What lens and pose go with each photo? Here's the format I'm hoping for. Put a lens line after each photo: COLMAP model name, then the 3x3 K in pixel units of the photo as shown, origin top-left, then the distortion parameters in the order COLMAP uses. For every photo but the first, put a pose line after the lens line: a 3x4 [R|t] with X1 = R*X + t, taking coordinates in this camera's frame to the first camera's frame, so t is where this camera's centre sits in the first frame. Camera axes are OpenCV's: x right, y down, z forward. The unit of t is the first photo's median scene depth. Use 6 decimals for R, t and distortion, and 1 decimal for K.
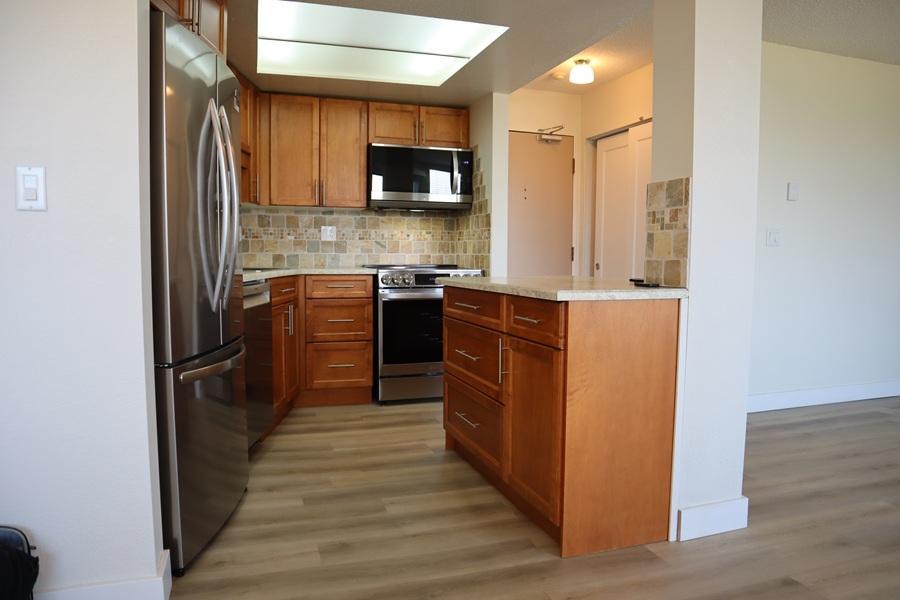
lens RADIAL K [[627.3, 0, 447.7], [0, 627.3, 303.2], [0, 0, 1]] dist [-0.139519, 0.104403]
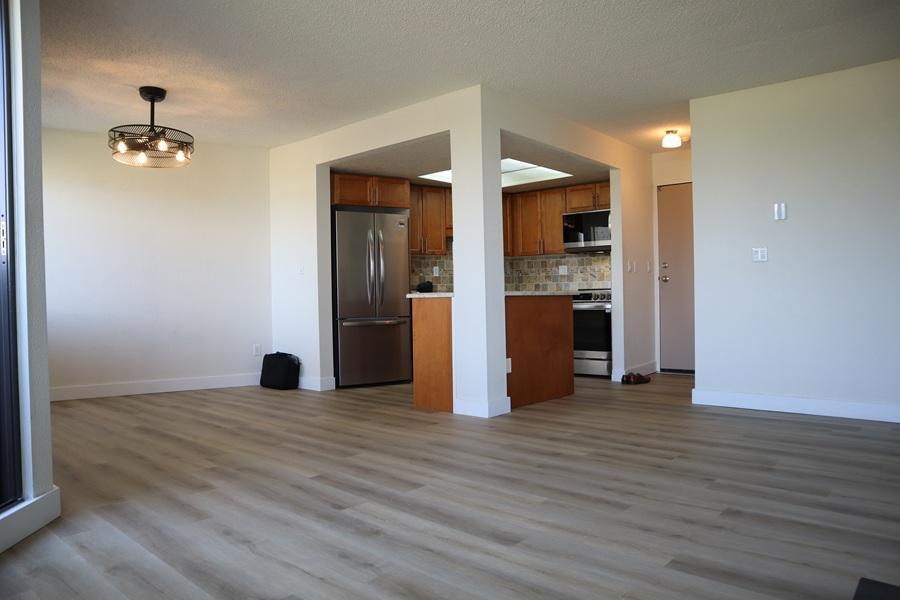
lens RADIAL K [[627.3, 0, 447.7], [0, 627.3, 303.2], [0, 0, 1]] dist [-0.139519, 0.104403]
pose [[0.504667, -0.007344, -0.863283, 1.056591], [-0.044740, 0.998398, -0.034648, 0.042552], [0.862154, 0.056109, 0.503530, -0.060382]]
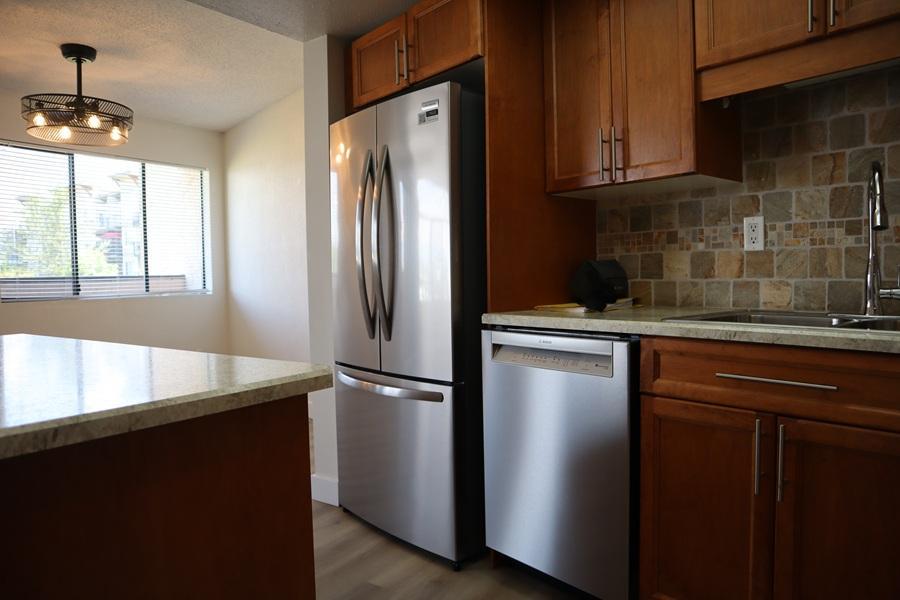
lens RADIAL K [[627.3, 0, 447.7], [0, 627.3, 303.2], [0, 0, 1]] dist [-0.139519, 0.104403]
pose [[-0.783670, 0.034924, -0.620195, 0.104890], [-0.036240, 0.994147, 0.101775, -0.079235], [0.620120, 0.102234, -0.777817, 0.921811]]
